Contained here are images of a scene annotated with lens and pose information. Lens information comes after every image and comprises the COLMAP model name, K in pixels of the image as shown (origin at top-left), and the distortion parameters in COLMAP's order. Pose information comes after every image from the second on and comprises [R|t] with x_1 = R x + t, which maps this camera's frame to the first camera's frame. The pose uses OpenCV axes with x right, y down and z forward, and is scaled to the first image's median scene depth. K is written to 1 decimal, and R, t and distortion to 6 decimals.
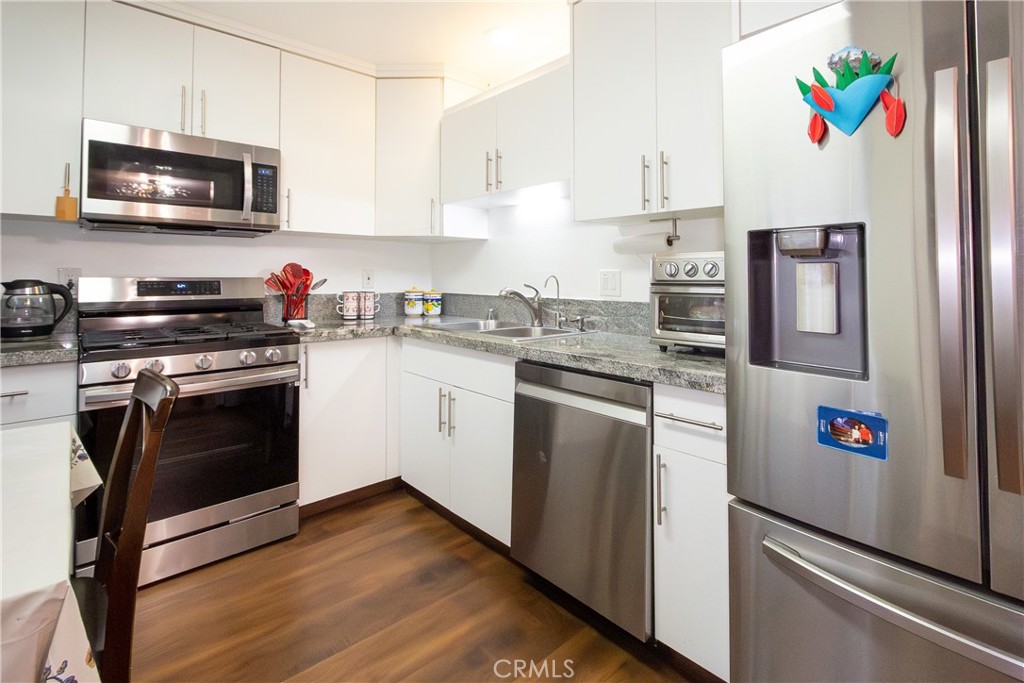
lens RADIAL K [[484.7, 0, 512.7], [0, 484.7, 266.0], [0, 0, 1]] dist [-0.000966, -0.000057]
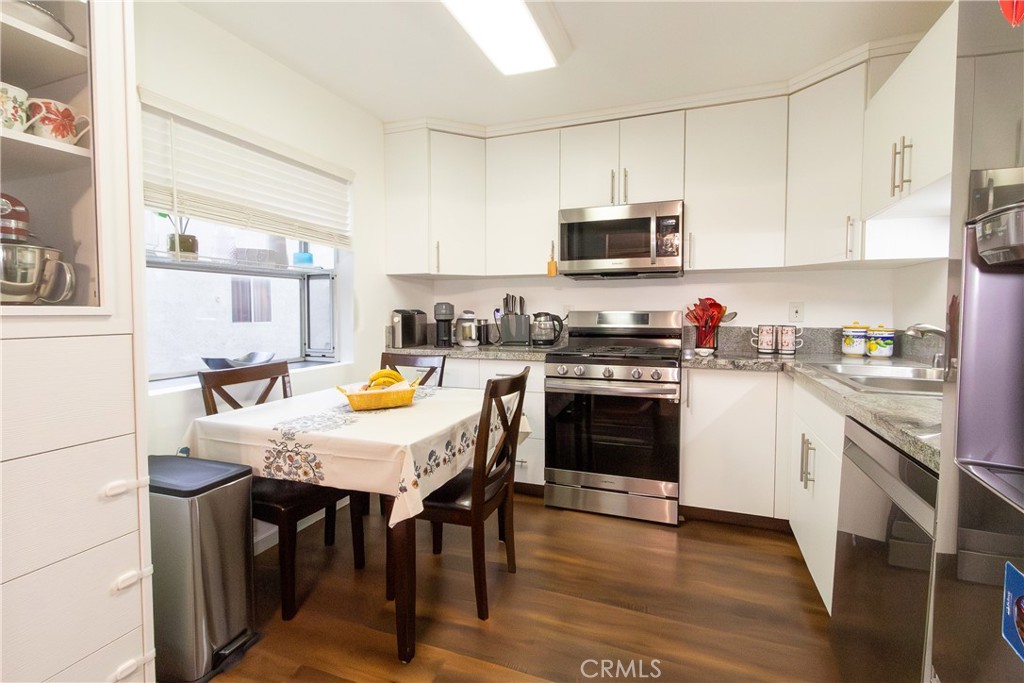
lens RADIAL K [[462.5, 0, 513.5], [0, 462.5, 331.2], [0, 0, 1]] dist [0.001813, 0.000213]
pose [[0.452215, 0.036806, -0.891149, 0.281376], [0.022341, 0.998367, 0.052571, 0.004091], [0.891629, -0.043682, 0.450654, 0.111633]]
